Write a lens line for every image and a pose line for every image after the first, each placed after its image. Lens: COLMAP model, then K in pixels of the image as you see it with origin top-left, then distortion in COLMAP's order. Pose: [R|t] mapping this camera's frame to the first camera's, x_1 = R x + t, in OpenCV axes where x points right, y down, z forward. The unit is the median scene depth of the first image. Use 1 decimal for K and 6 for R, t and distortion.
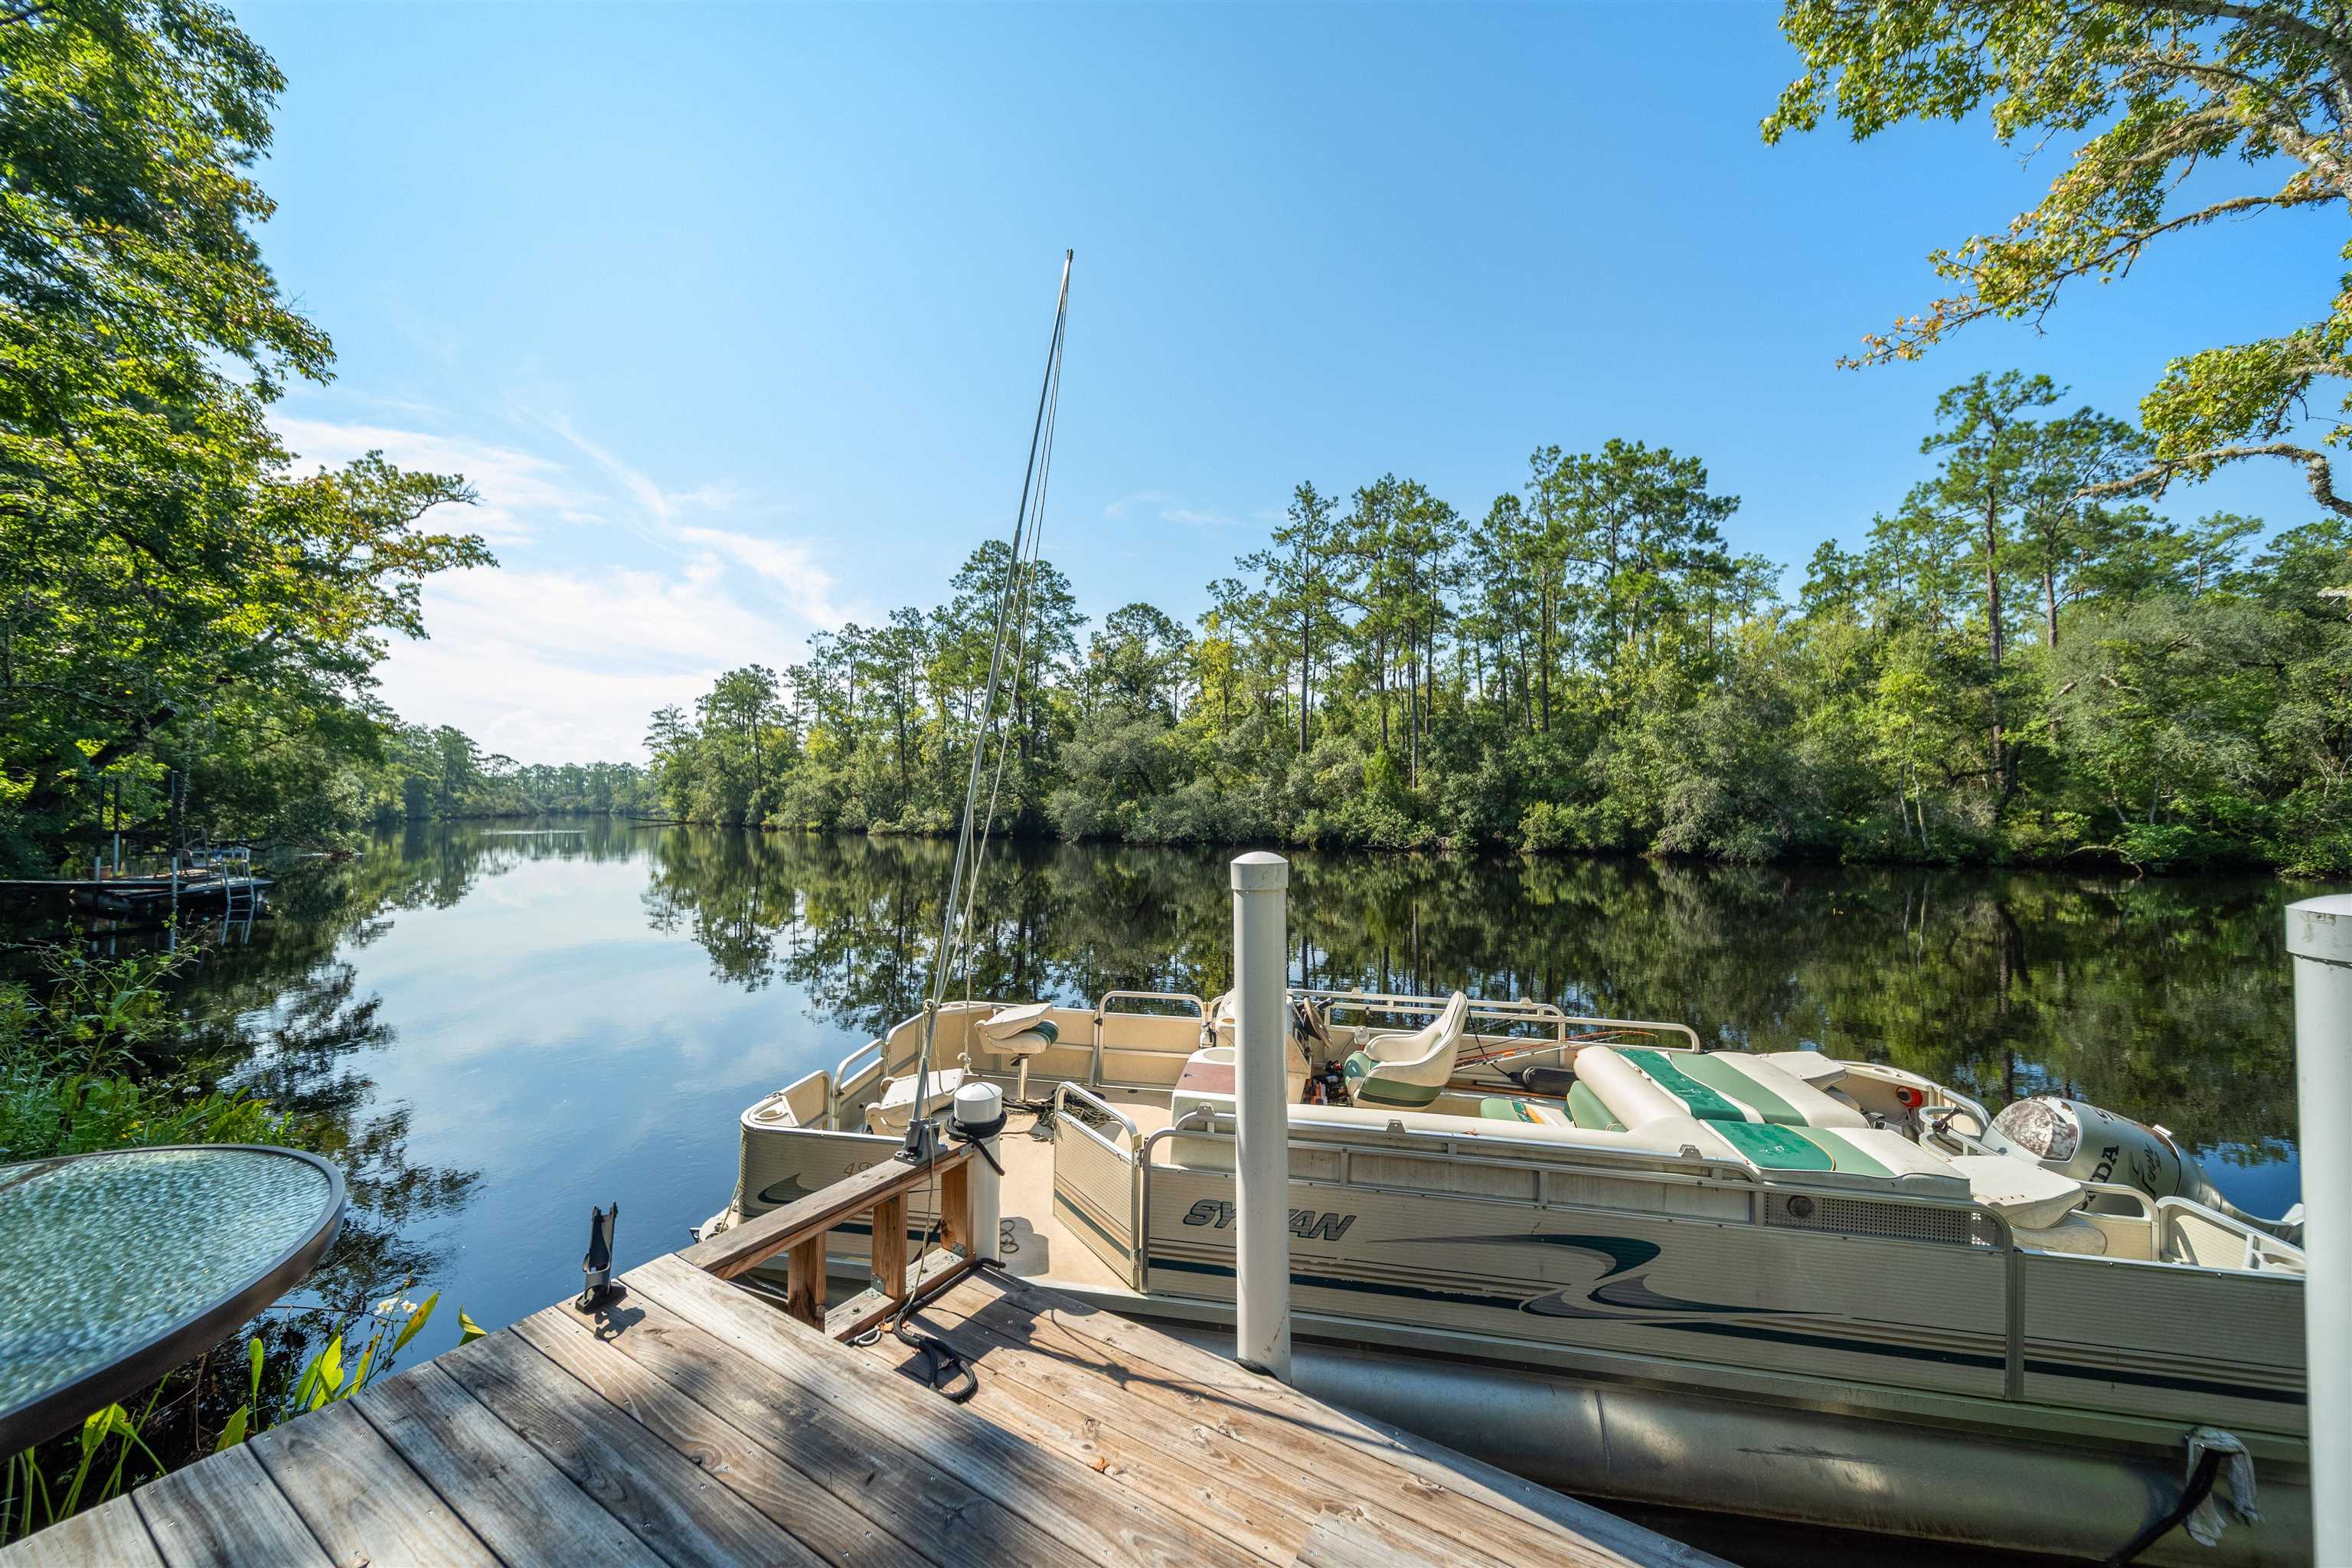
lens RADIAL K [[824.7, 0, 1177.0], [0, 824.7, 784.2], [0, 0, 1]] dist [0.006147, -0.000805]
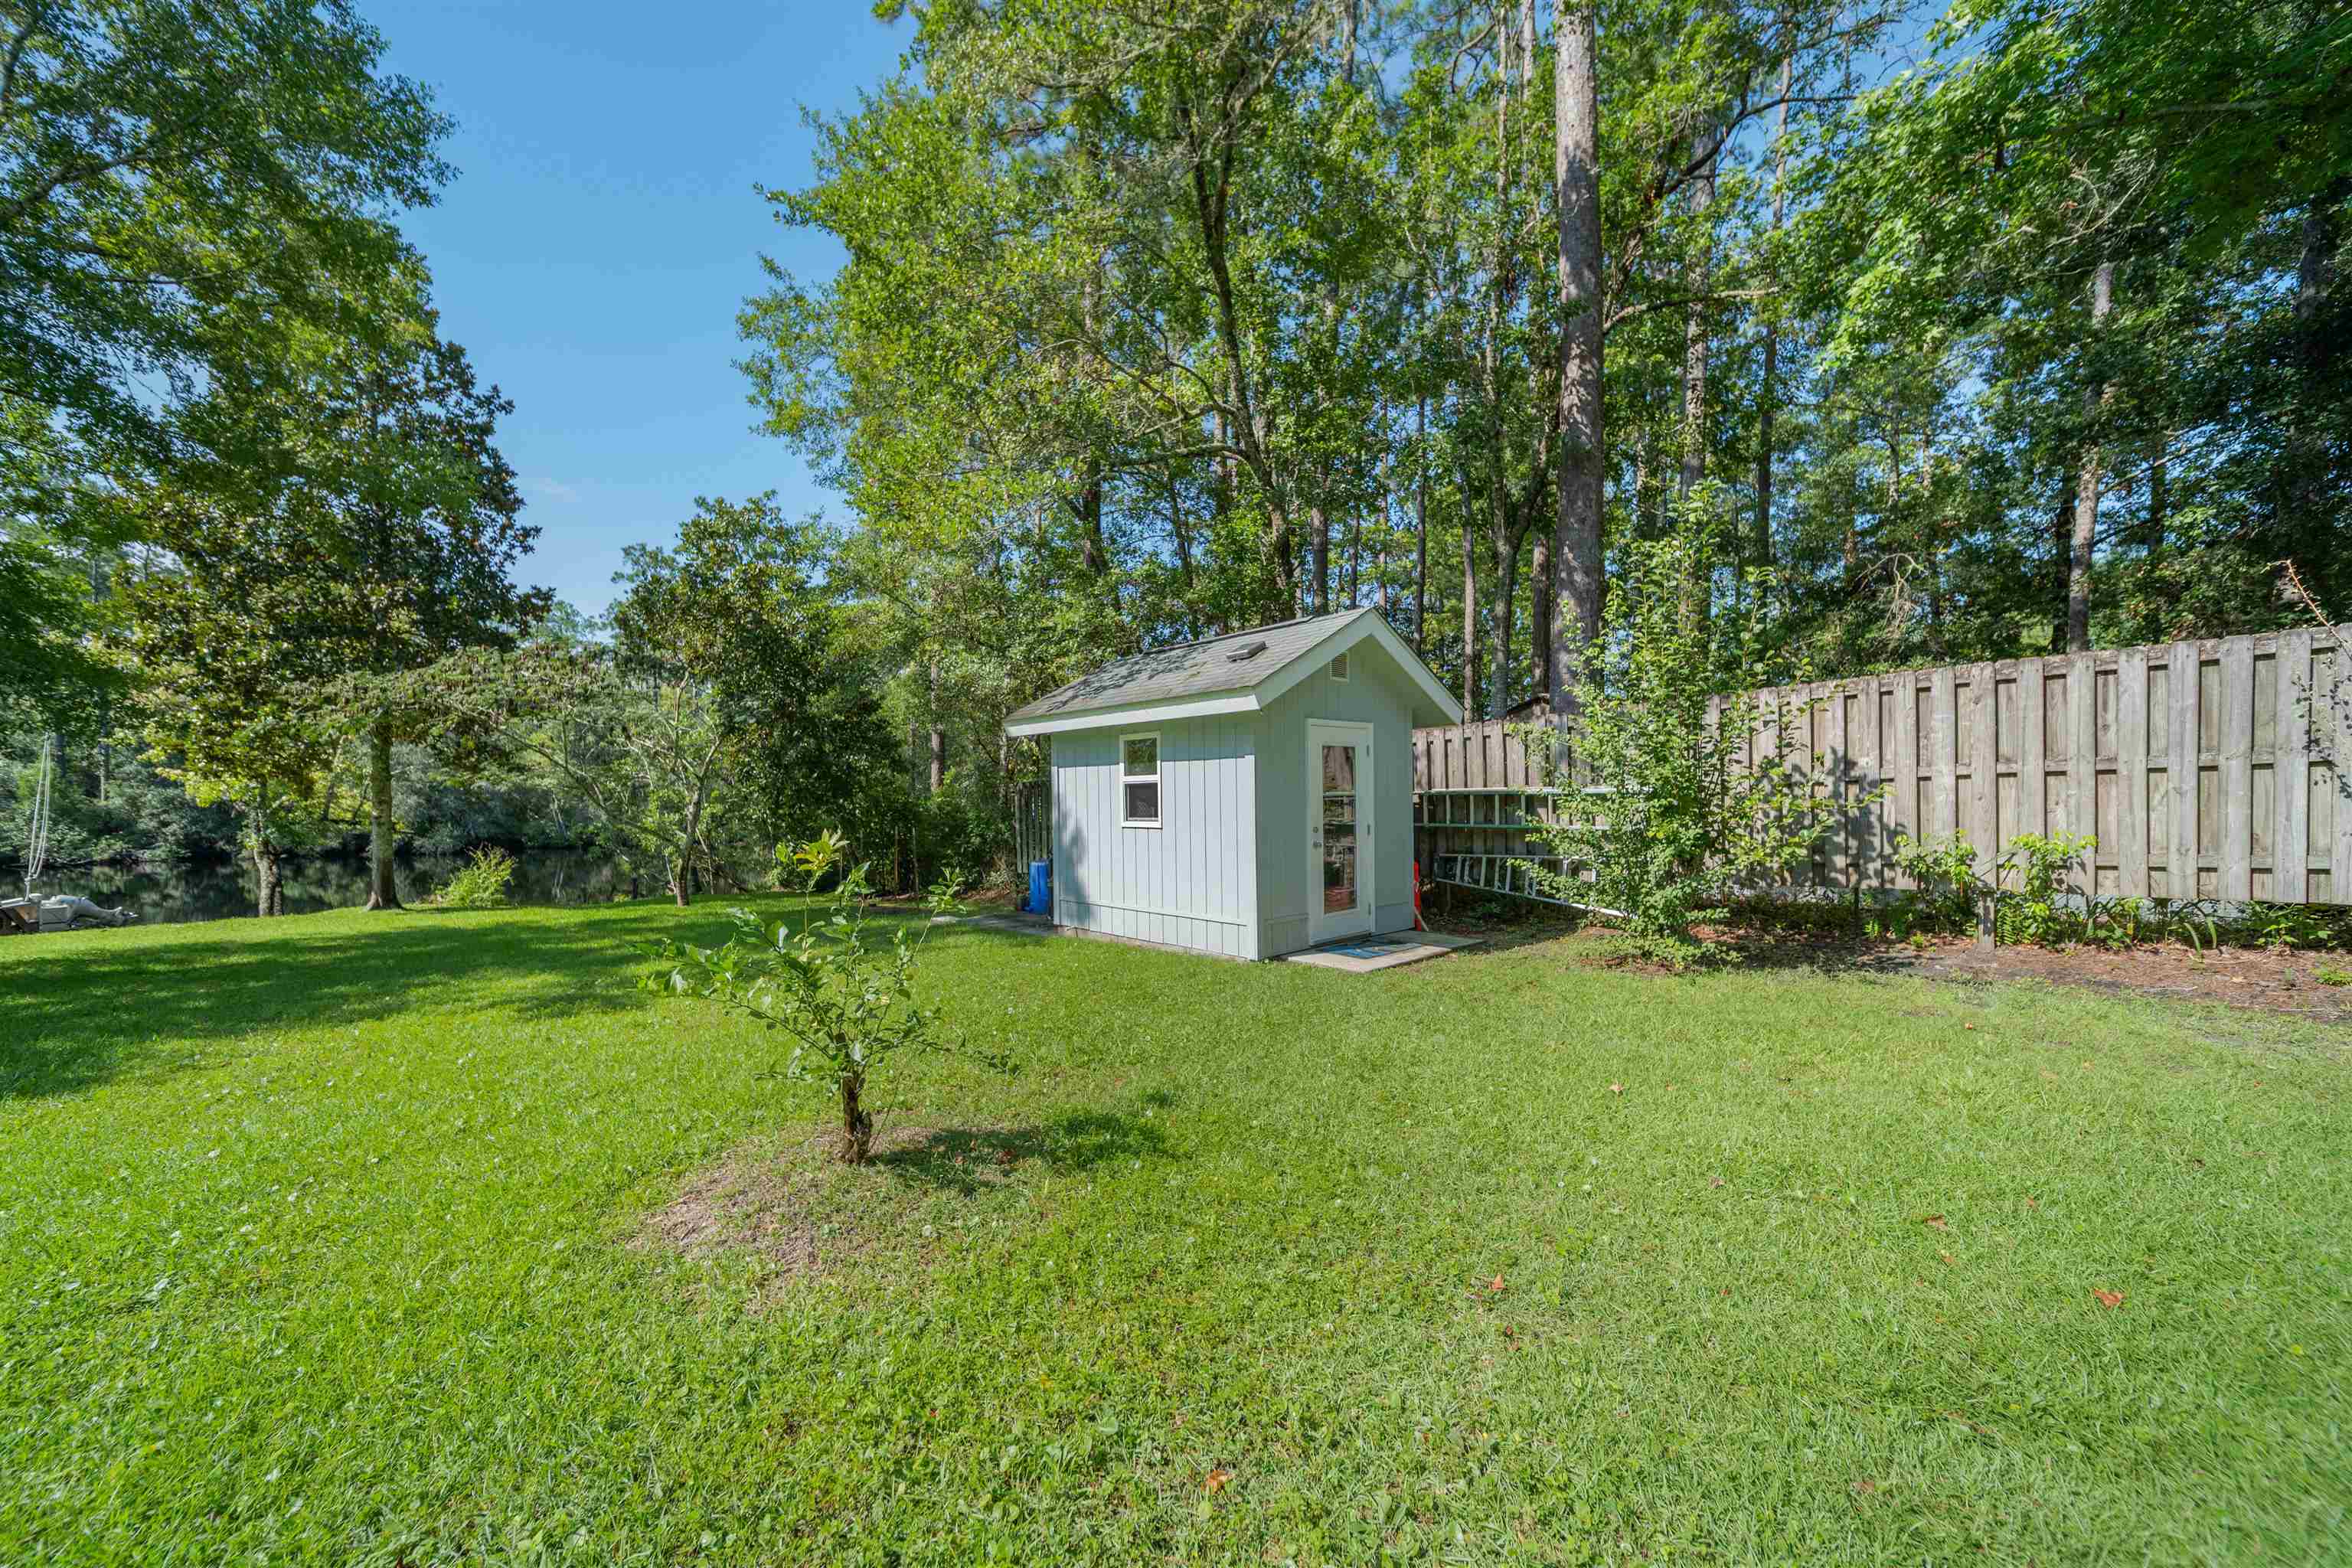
lens RADIAL K [[824.7, 0, 1192.4], [0, 824.7, 794.4], [0, 0, 1]] dist [0.006147, -0.000805]
pose [[0.440991, -0.005455, 0.897495, -0.031433], [-0.014311, 0.999812, 0.013108, -0.038122], [-0.897397, -0.018624, 0.440830, -0.641475]]
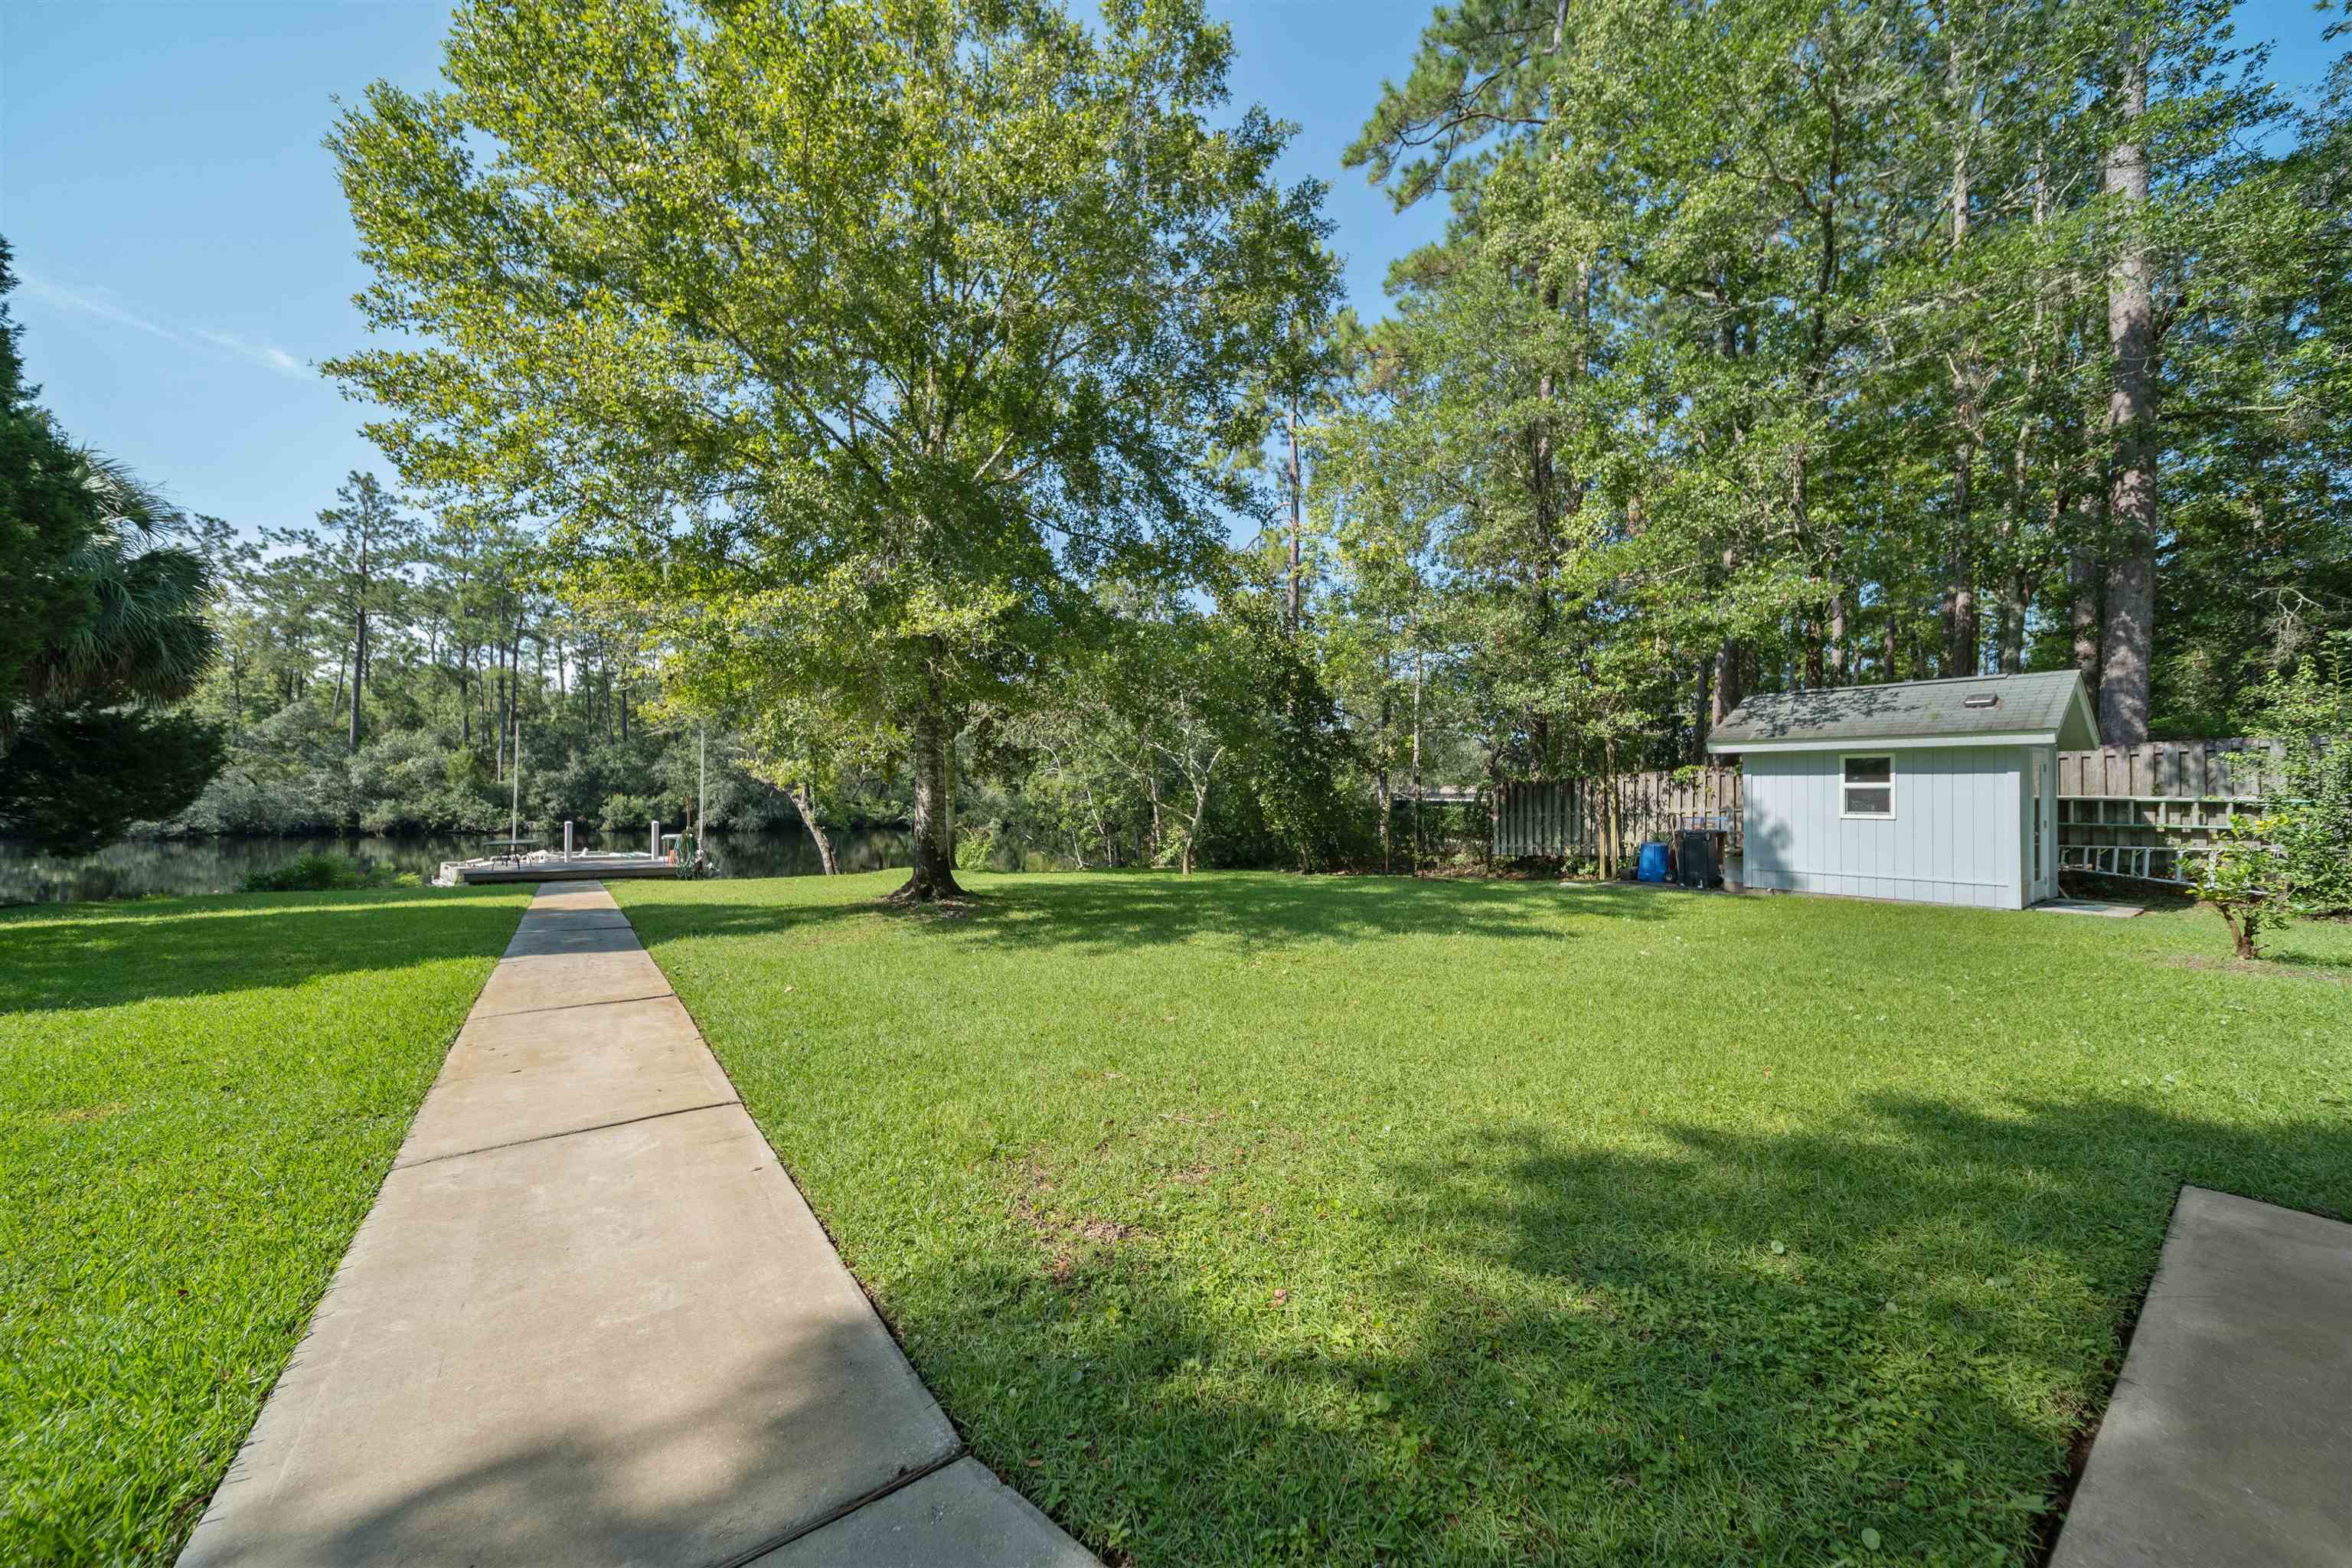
lens RADIAL K [[824.7, 0, 1176.1], [0, 824.7, 783.3], [0, 0, 1]] dist [0.006147, -0.000805]
pose [[0.537466, 0.009930, 0.843227, -0.213859], [-0.031026, 0.999487, 0.008006, -0.034991], [-0.842714, -0.030465, 0.537498, -0.507316]]
